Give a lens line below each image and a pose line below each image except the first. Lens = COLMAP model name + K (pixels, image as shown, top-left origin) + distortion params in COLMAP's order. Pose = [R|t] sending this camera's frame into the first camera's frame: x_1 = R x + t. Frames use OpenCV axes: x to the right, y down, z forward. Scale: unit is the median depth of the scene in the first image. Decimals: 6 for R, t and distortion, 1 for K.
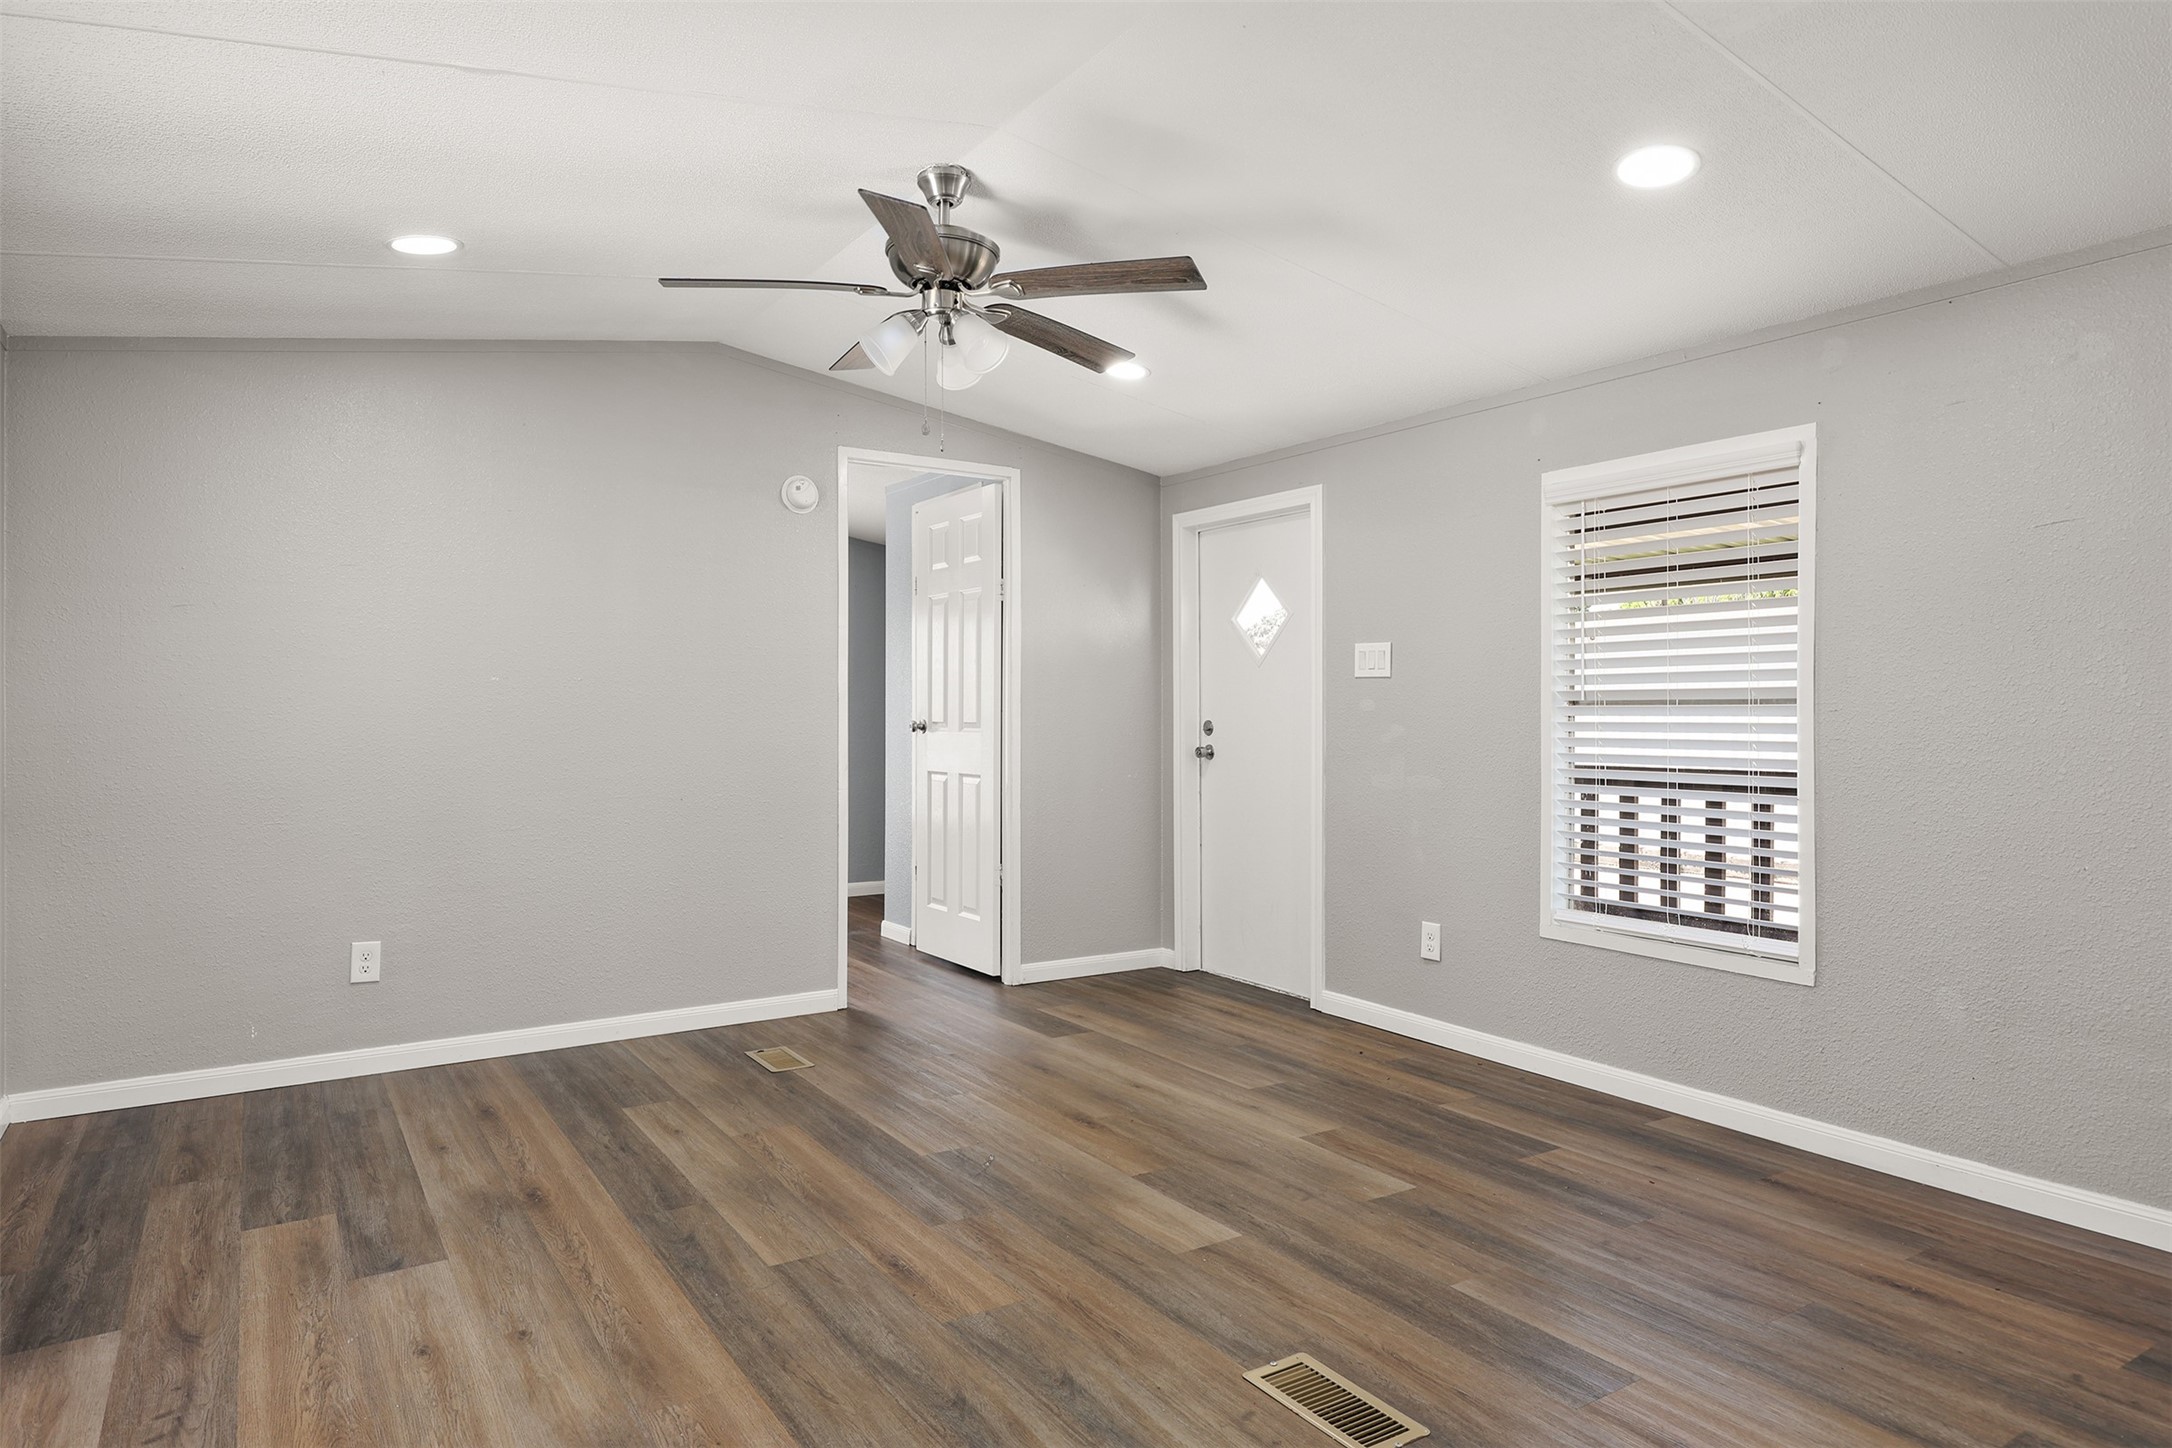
lens RADIAL K [[1180.9, 0, 1086.0], [0, 1180.9, 724.0], [0, 0, 1]] dist [0.001790, 0.001539]
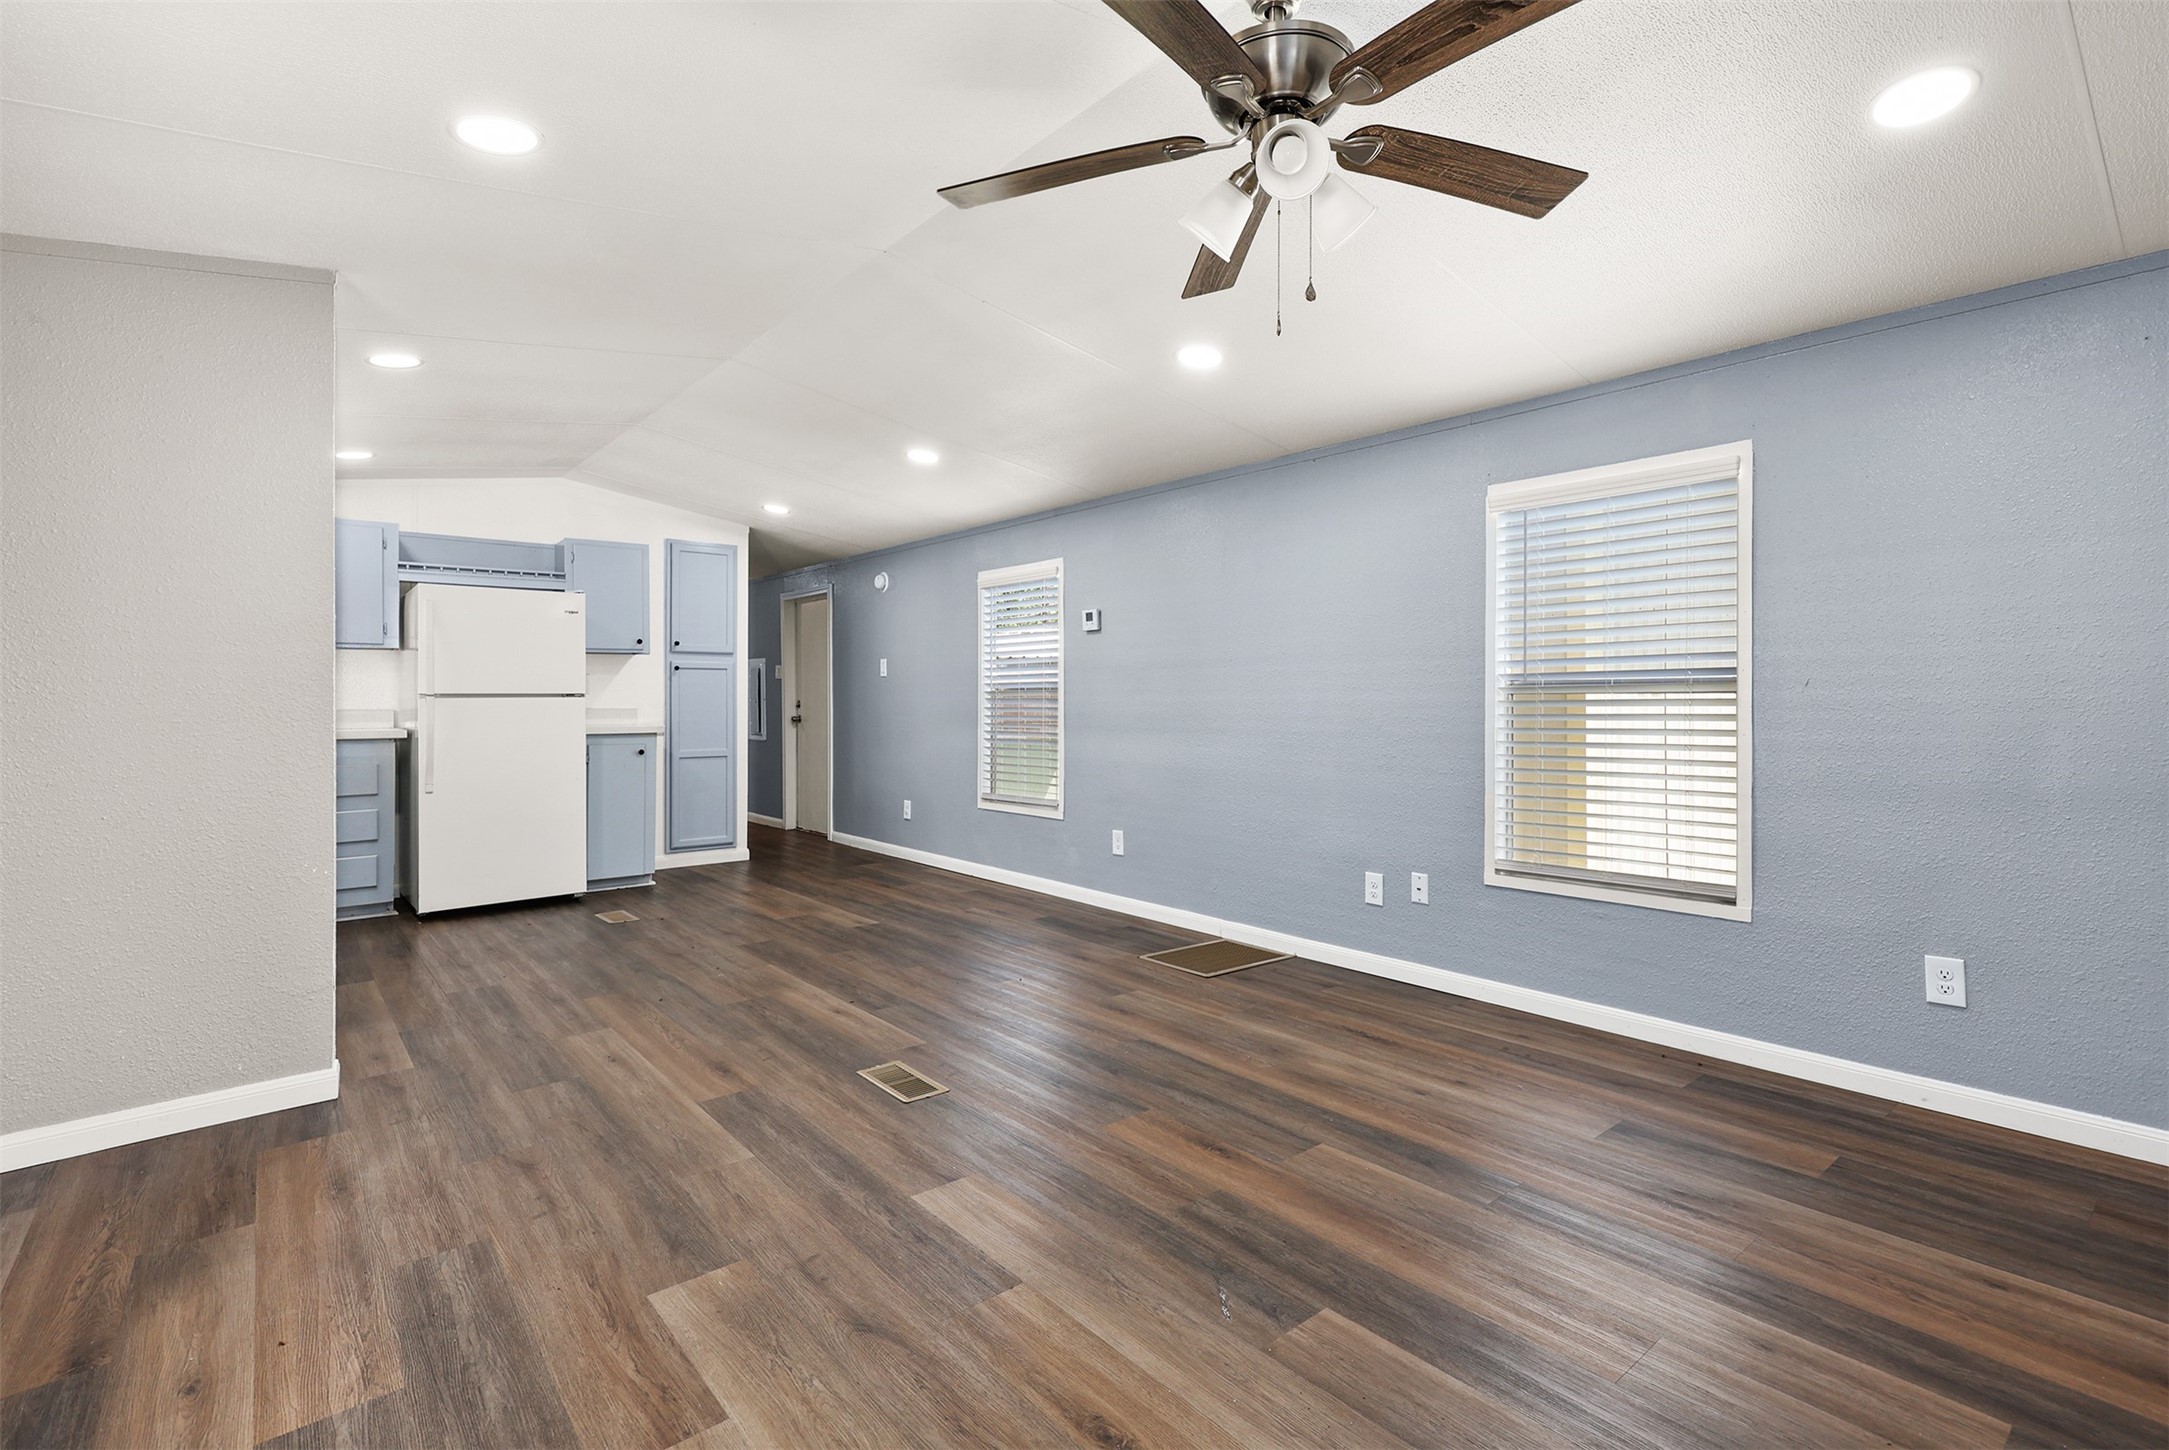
lens RADIAL K [[1028.8, 0, 918.6], [0, 1028.8, 700.1], [0, 0, 1]] dist [0.015048, -0.000316]
pose [[-0.998724, 0.001514, 0.050484, 0.071120], [0.001578, 0.999998, 0.001234, 0.004986], [-0.050482, 0.001312, -0.998724, 1.672085]]
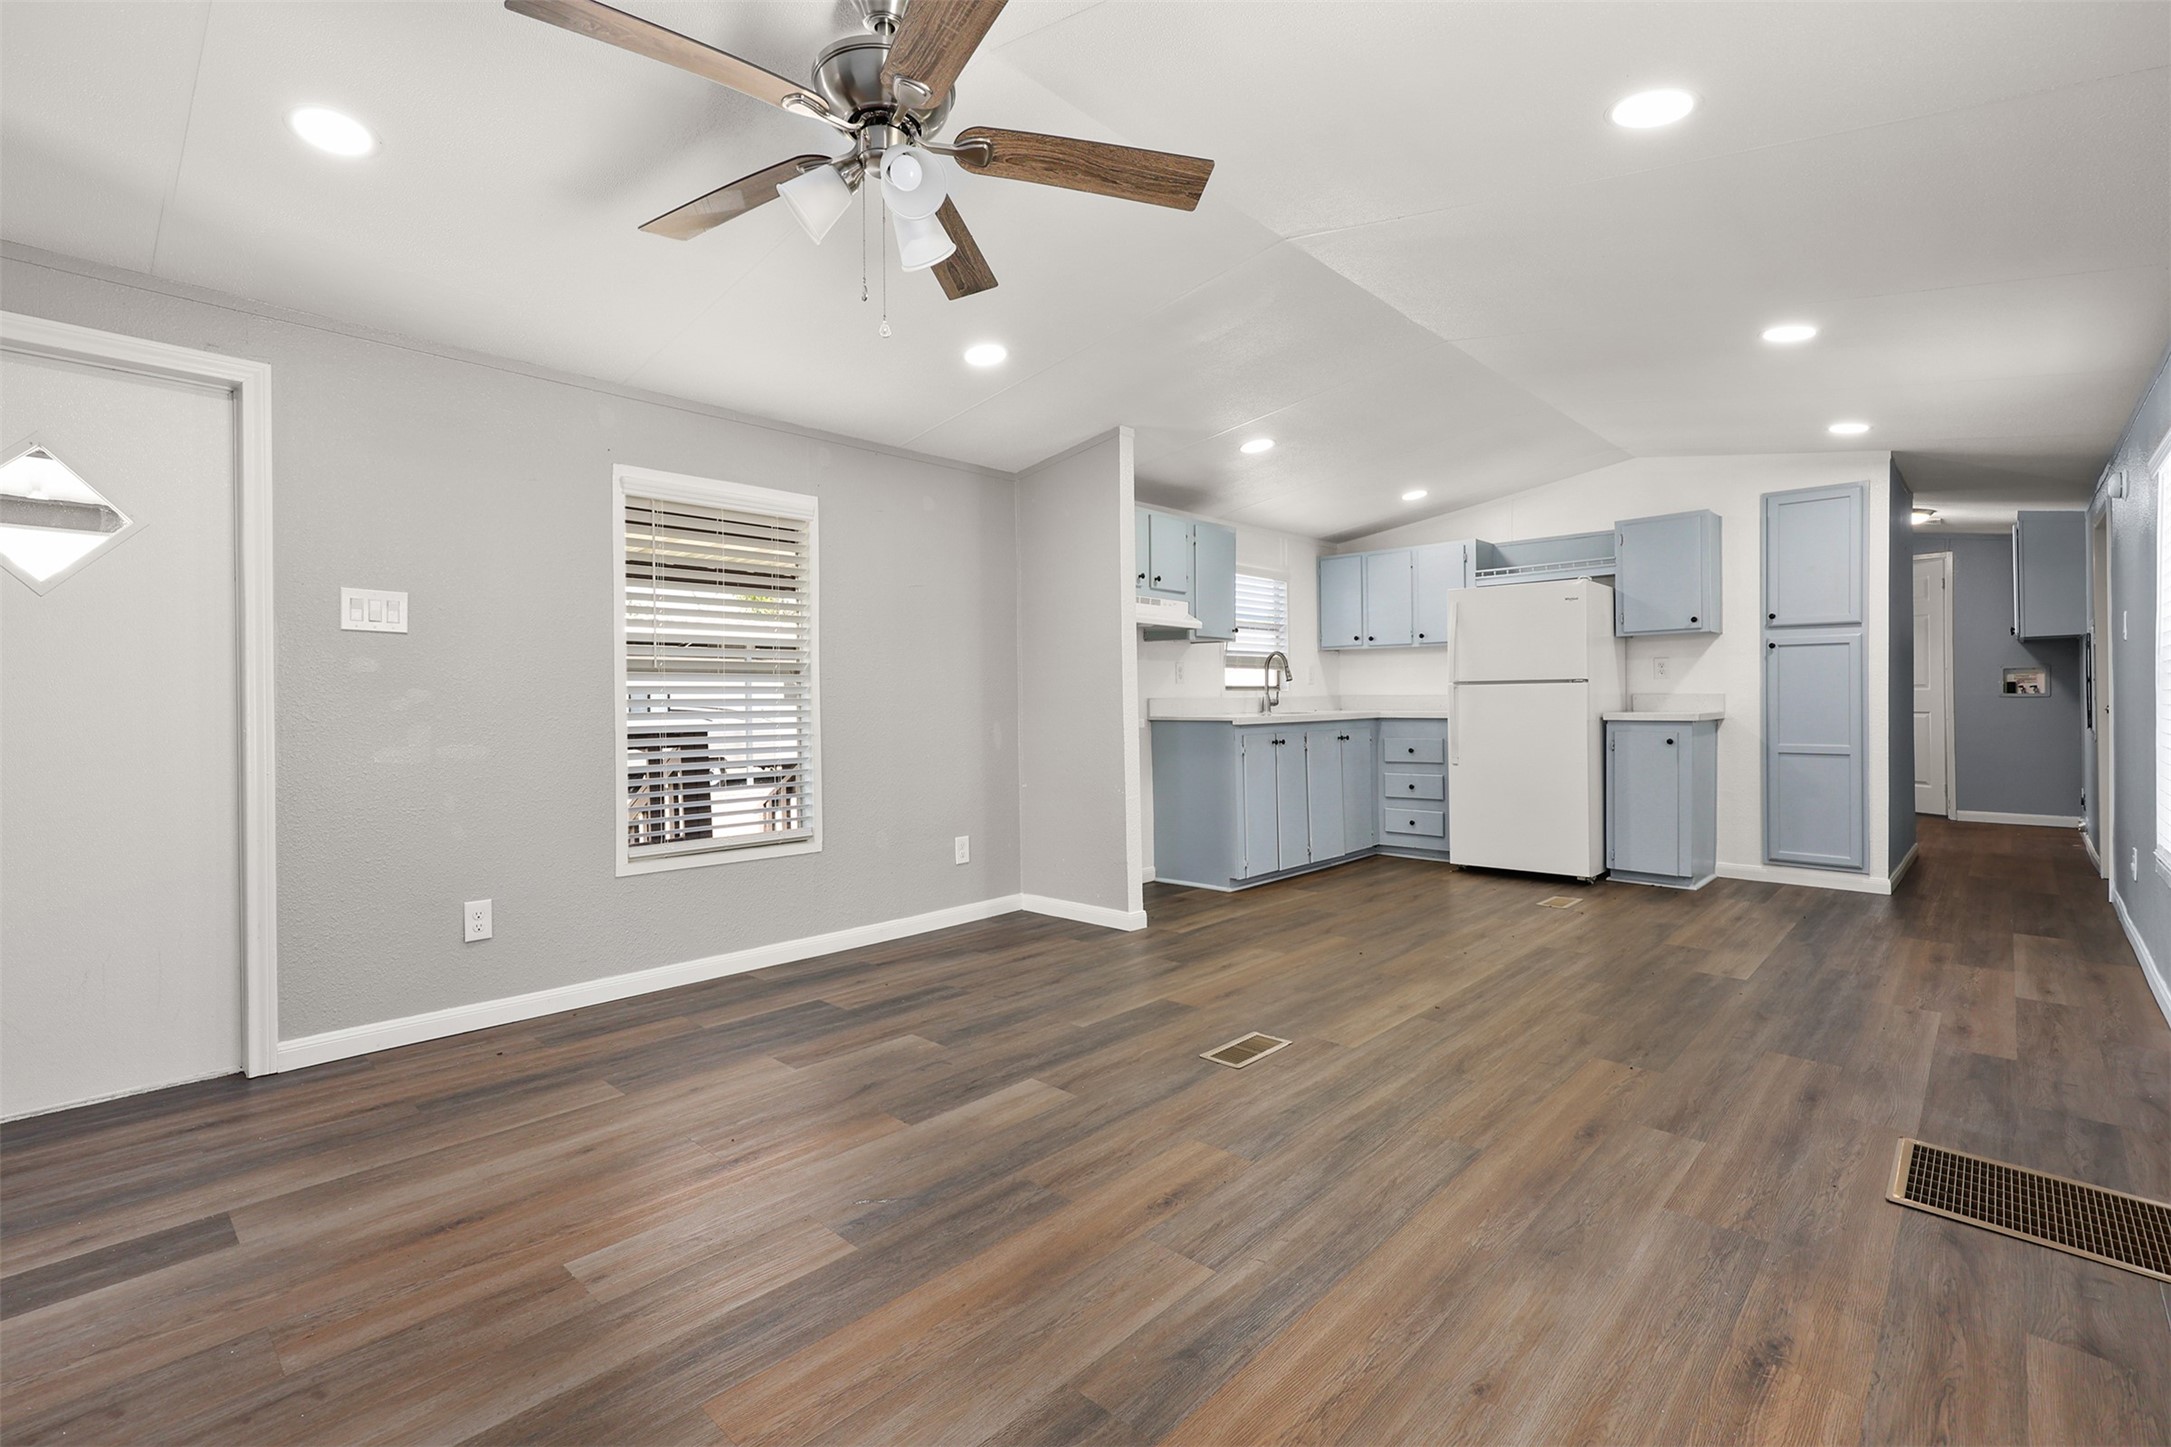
lens RADIAL K [[908.3, 0, 1085.5], [0, 908.3, 723.5], [0, 0, 1]] dist [0.011984, -0.000156]
pose [[-0.161393, -0.032725, 0.986347, -0.750953], [0.007900, 0.999375, 0.034450, 0.010143], [-0.986859, 0.013352, -0.161034, 0.974120]]
